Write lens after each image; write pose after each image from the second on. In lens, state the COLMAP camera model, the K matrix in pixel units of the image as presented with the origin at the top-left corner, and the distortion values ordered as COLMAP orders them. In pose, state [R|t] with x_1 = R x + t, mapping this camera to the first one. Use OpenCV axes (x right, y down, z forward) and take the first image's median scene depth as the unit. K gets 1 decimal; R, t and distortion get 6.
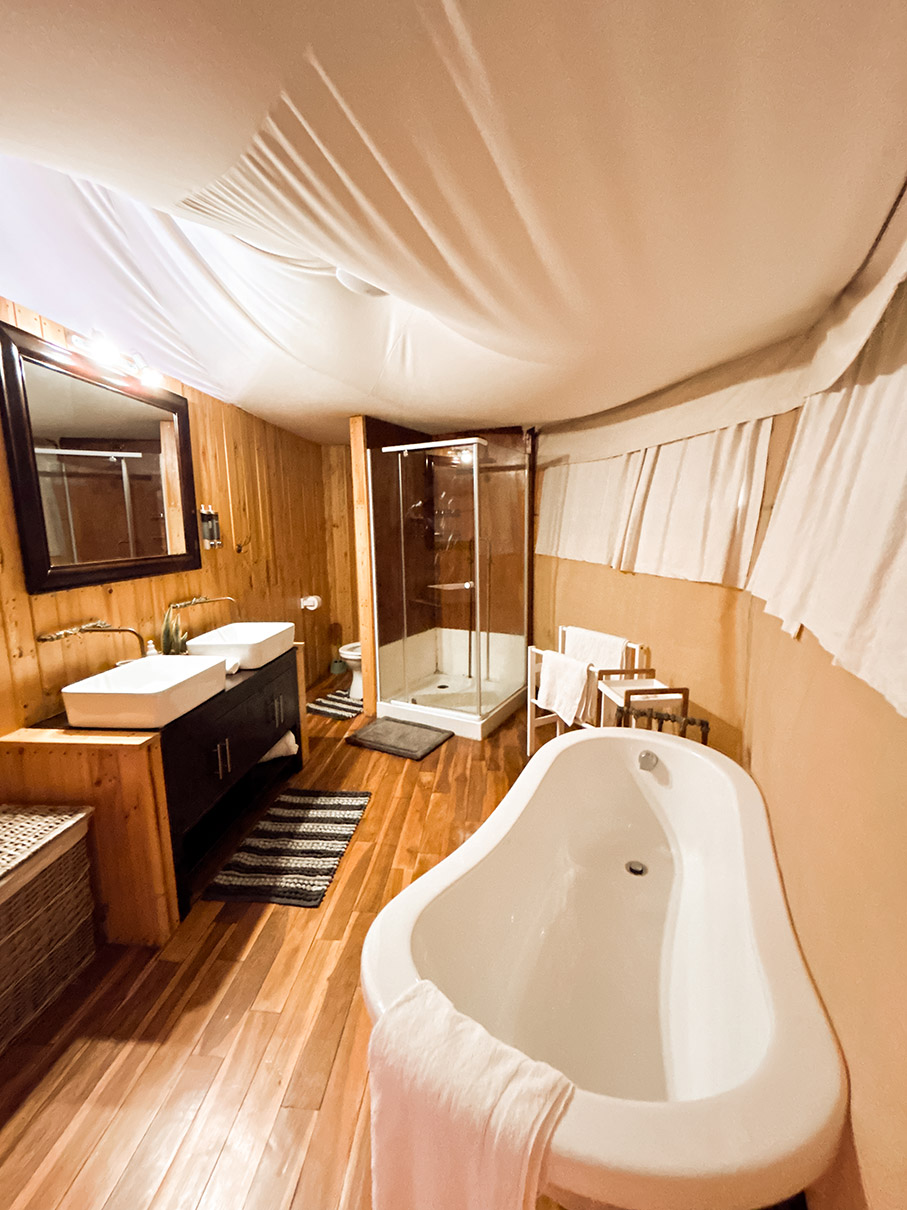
lens RADIAL K [[490.7, 0, 453.5], [0, 490.7, 605.0], [0, 0, 1]] dist [-0.001089, 0.000533]
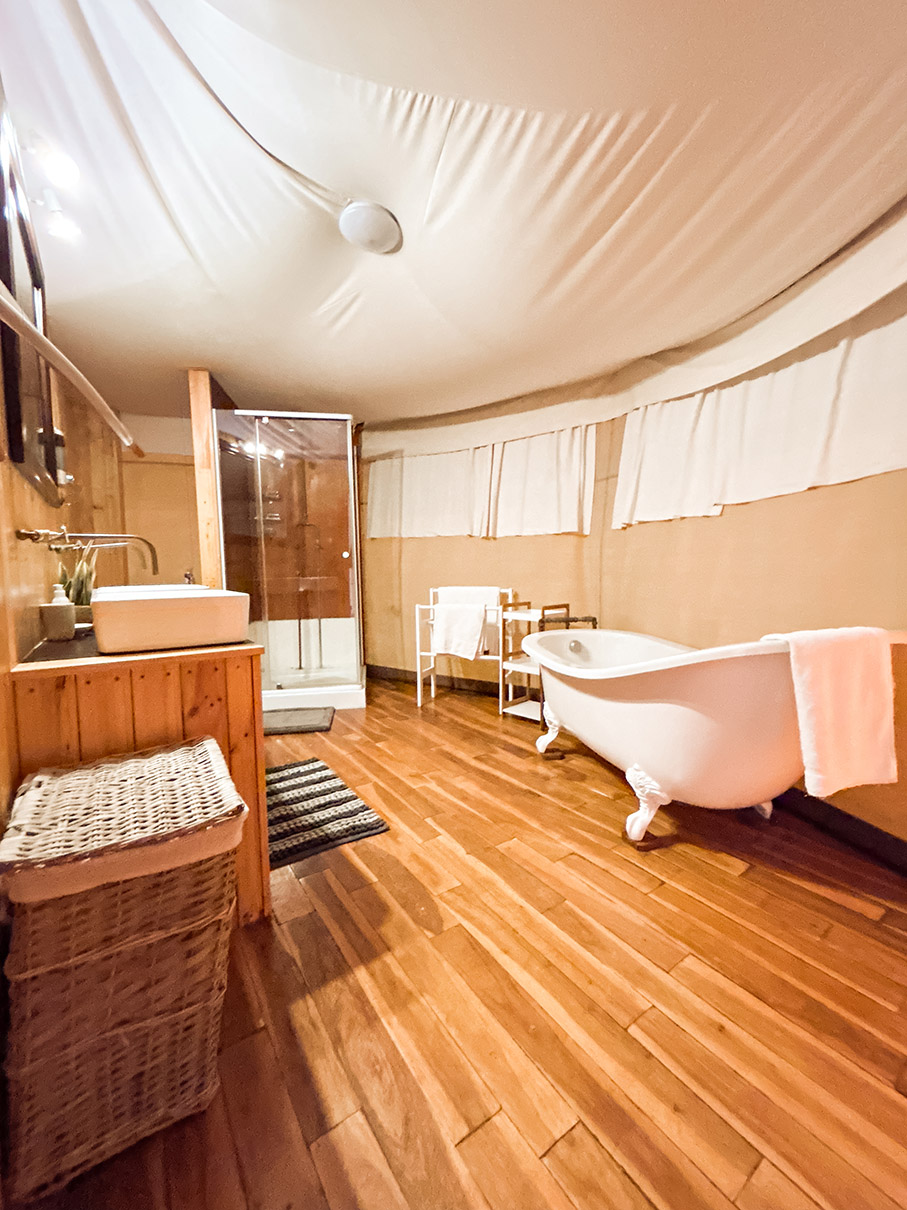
lens RADIAL K [[490.7, 0, 453.5], [0, 490.7, 605.0], [0, 0, 1]] dist [-0.001089, 0.000533]
pose [[0.775000, -0.046786, 0.630227, -0.529621], [0.104881, 0.992948, -0.055261, 0.170129], [-0.623197, 0.108926, 0.774442, 0.089322]]
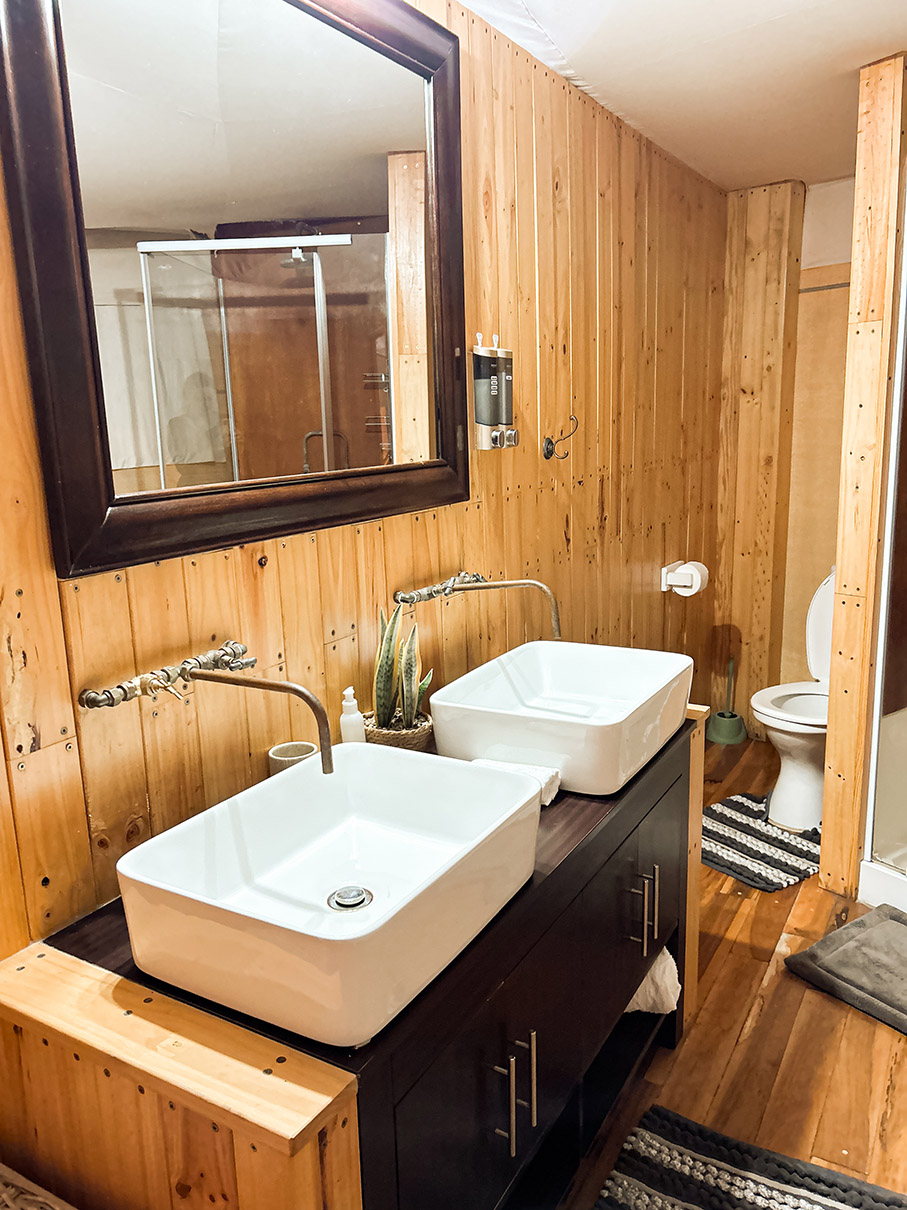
lens RADIAL K [[913.3, 0, 456.5], [0, 913.3, 613.5], [0, 0, 1]] dist [0.044283, -0.049042]
pose [[0.900521, 0.074401, -0.428399, -0.204046], [-0.047624, 0.996201, 0.072904, -0.036473], [0.432196, -0.045249, 0.900644, 0.335815]]
